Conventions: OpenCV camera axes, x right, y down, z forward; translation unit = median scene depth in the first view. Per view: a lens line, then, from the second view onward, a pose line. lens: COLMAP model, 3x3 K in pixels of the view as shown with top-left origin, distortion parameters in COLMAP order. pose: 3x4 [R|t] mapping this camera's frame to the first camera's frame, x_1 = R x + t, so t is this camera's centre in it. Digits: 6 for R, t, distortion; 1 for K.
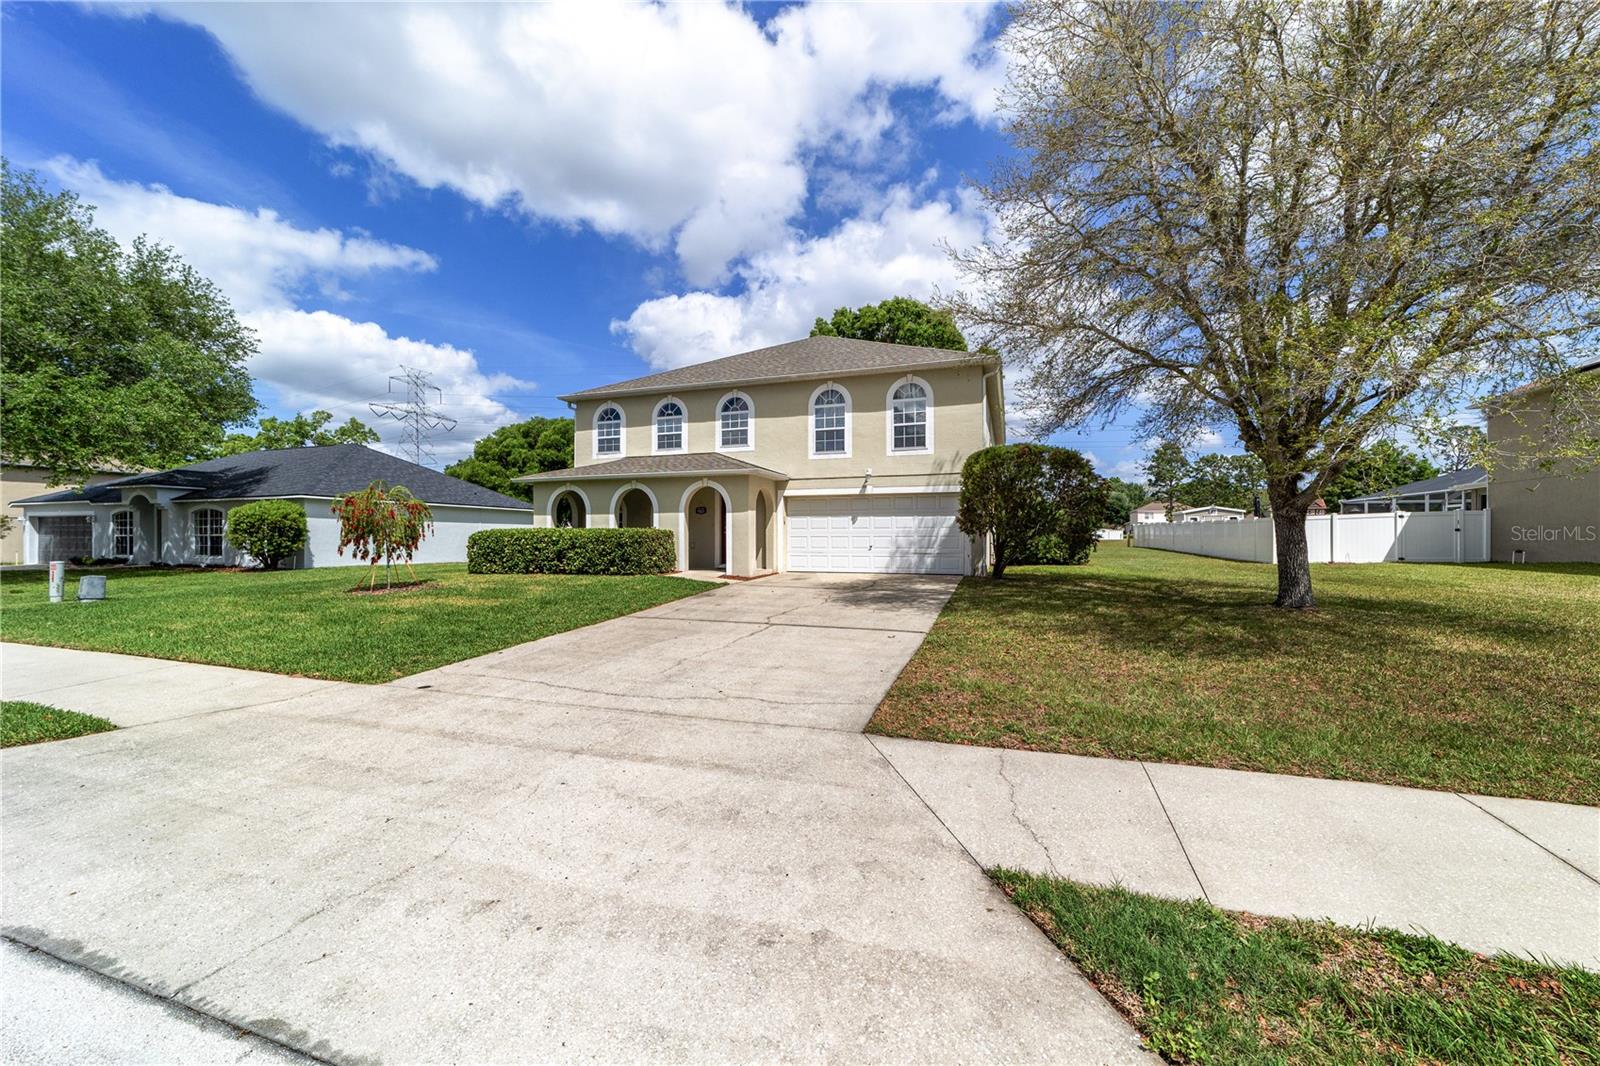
lens RADIAL K [[614.0, 0, 791.9], [0, 614.0, 535.1], [0, 0, 1]] dist [-0.011665, 0.005991]
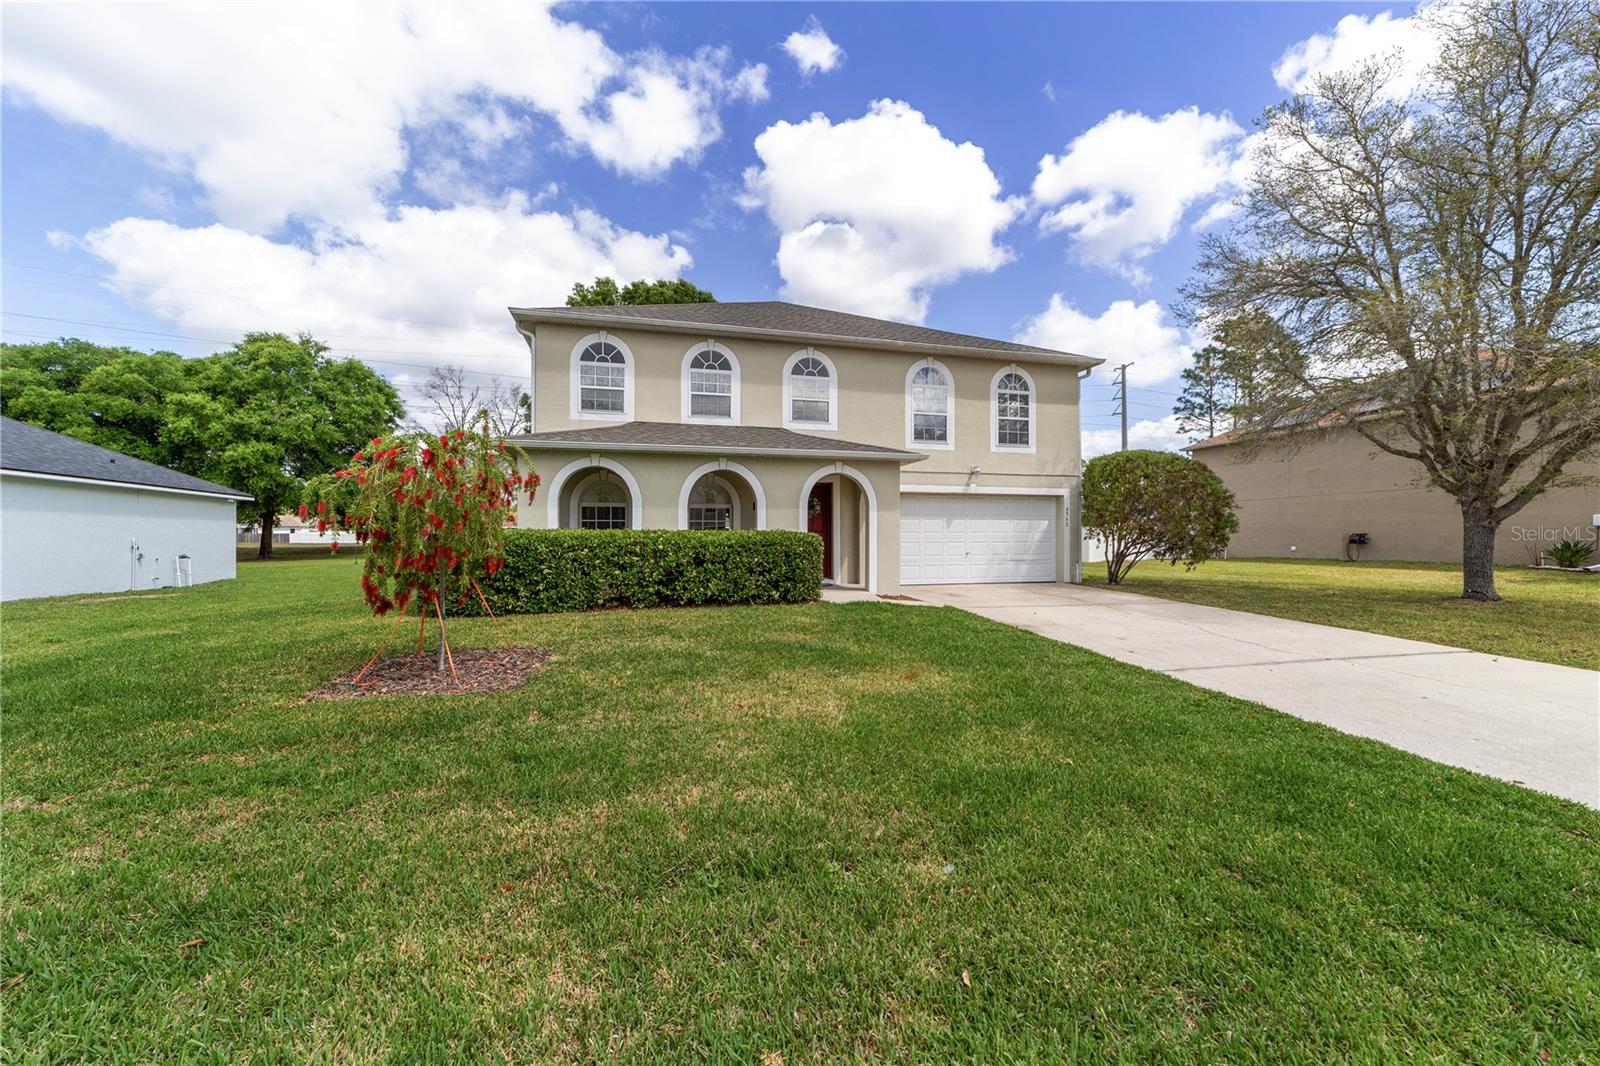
lens RADIAL K [[614.0, 0, 791.9], [0, 614.0, 535.1], [0, 0, 1]] dist [-0.011665, 0.005991]
pose [[0.832492, 0.003655, 0.554026, -0.554264], [-0.001064, 0.999987, -0.004999, -0.002893], [-0.554037, 0.003572, 0.832485, 0.404494]]
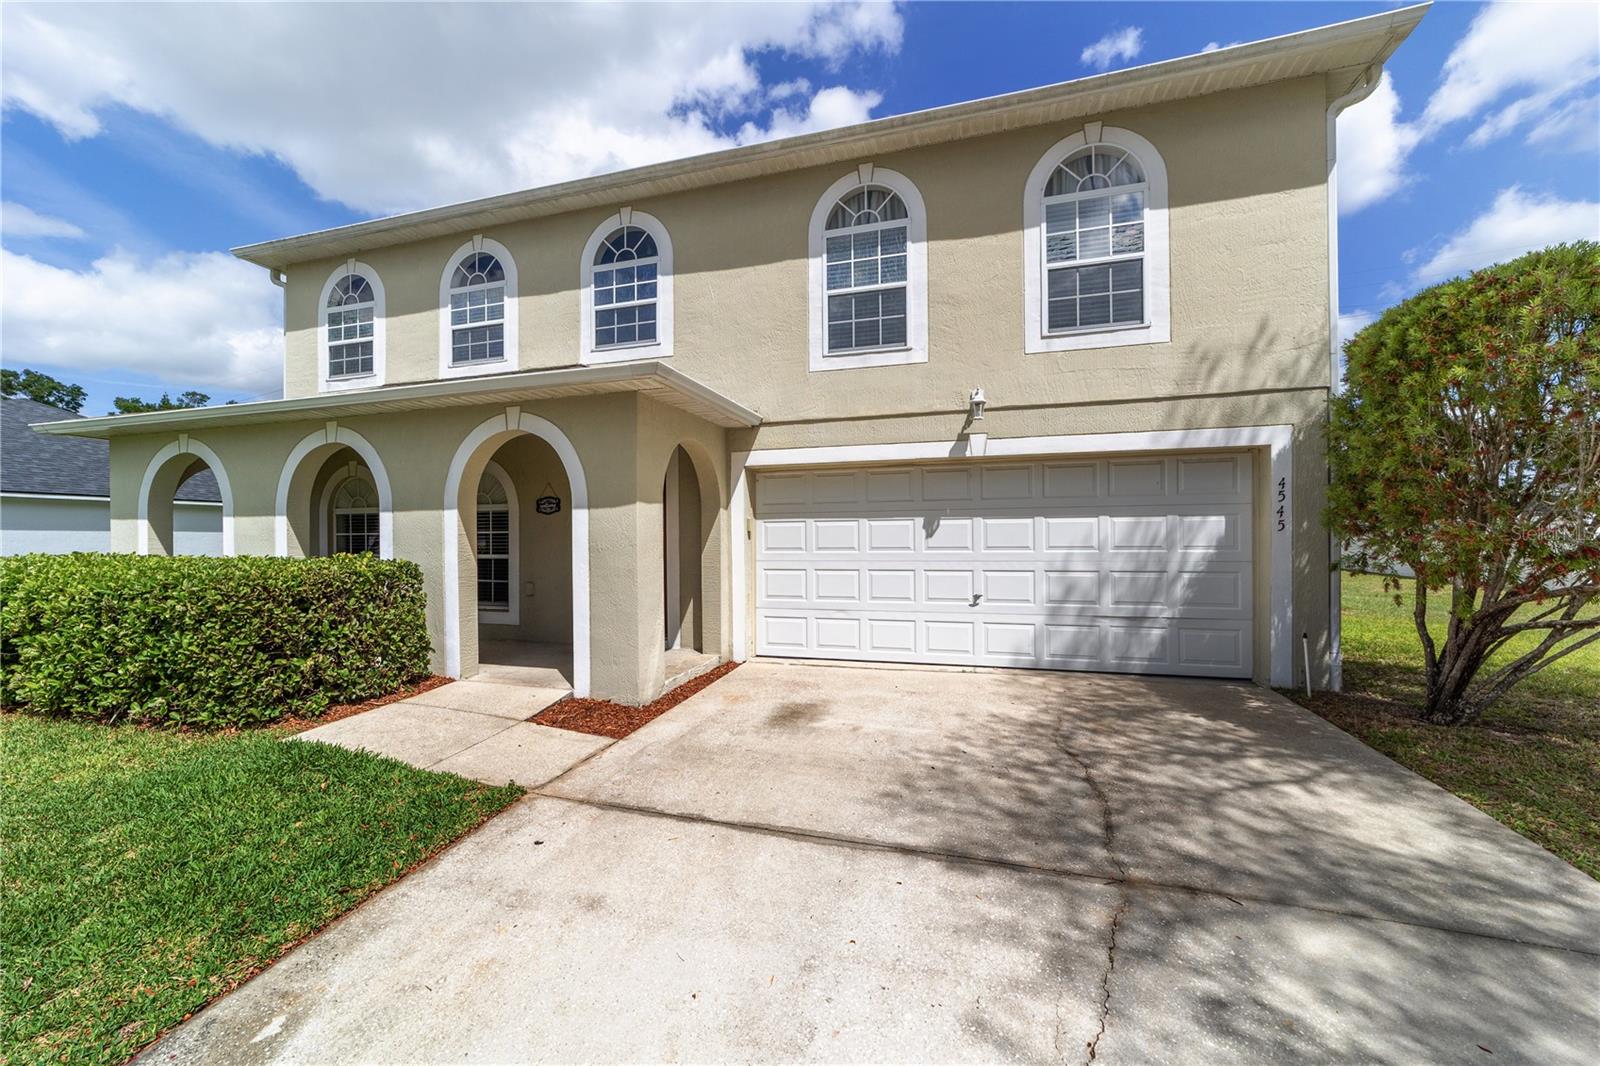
lens RADIAL K [[614.0, 0, 791.9], [0, 614.0, 535.1], [0, 0, 1]] dist [-0.011665, 0.005991]
pose [[0.998734, -0.007511, 0.049730, -0.004385], [0.007511, 0.999972, 0.000183, -0.020309], [-0.049730, 0.000191, 0.998763, 0.617322]]
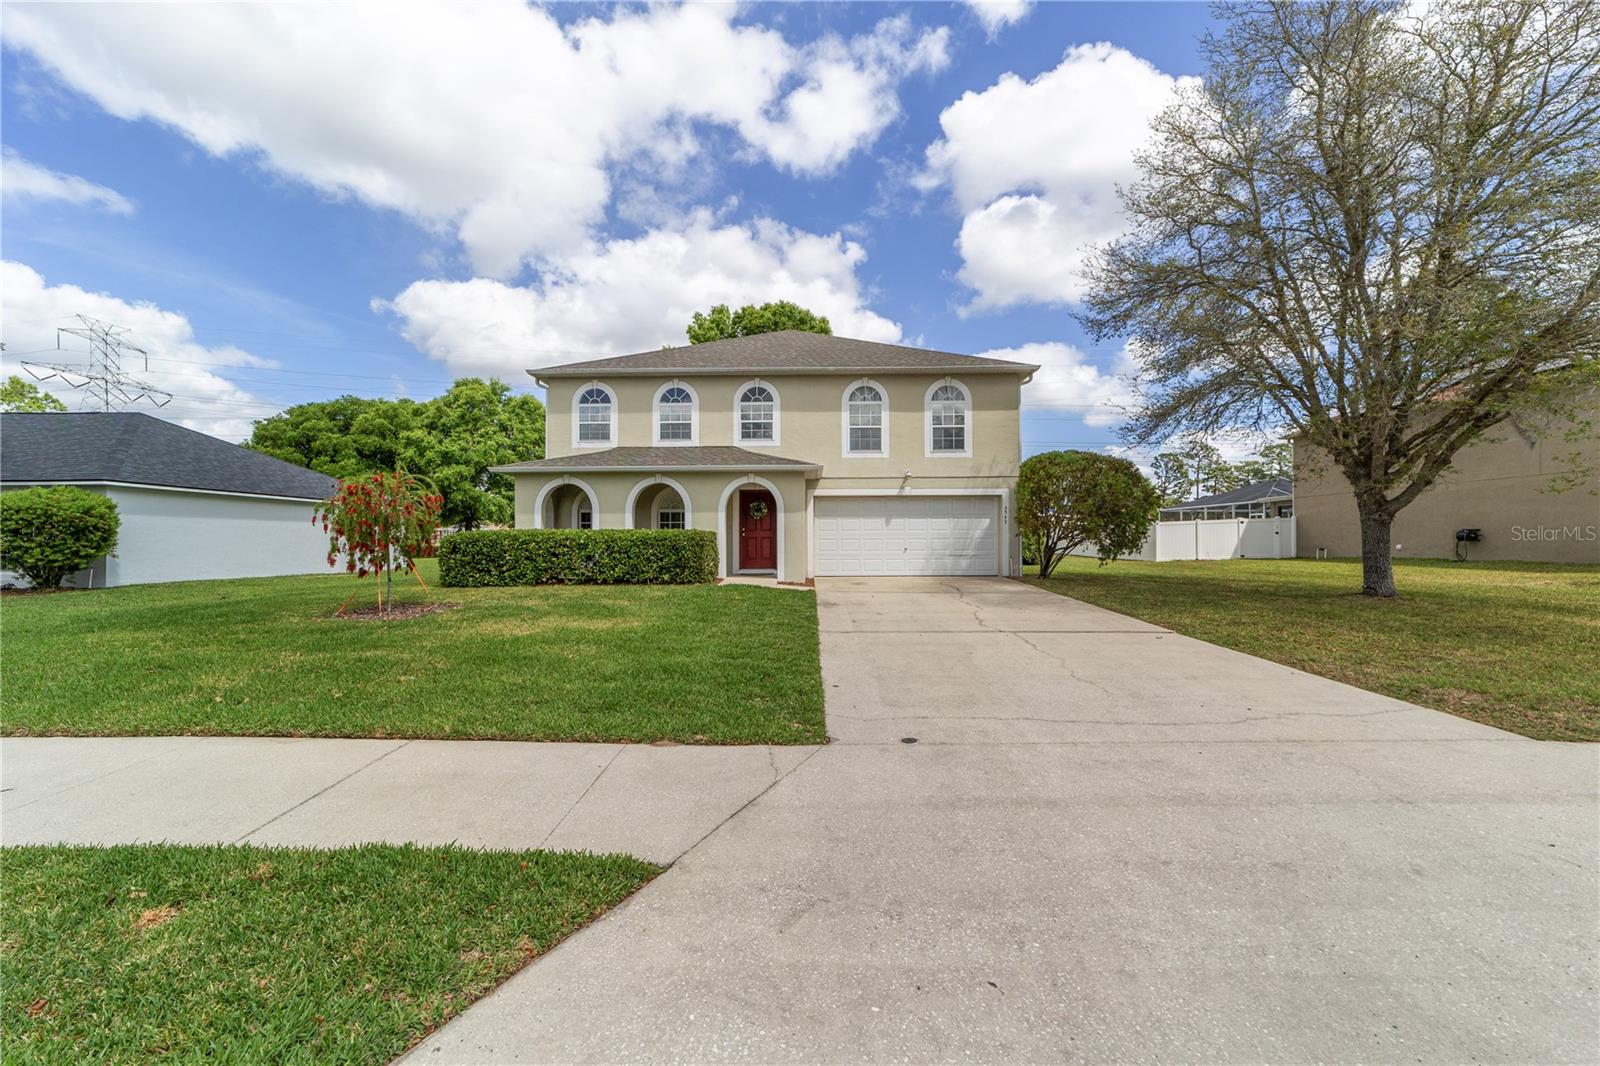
lens RADIAL K [[614.3, 0, 788.9], [0, 614.3, 535.3], [0, 0, 1]] dist [-0.015485, -0.000317]
pose [[0.952199, 0.000339, 0.305479, -0.342213], [0.001702, 0.999978, -0.006414, 0.002647], [-0.305475, 0.006627, 0.952177, 0.122770]]
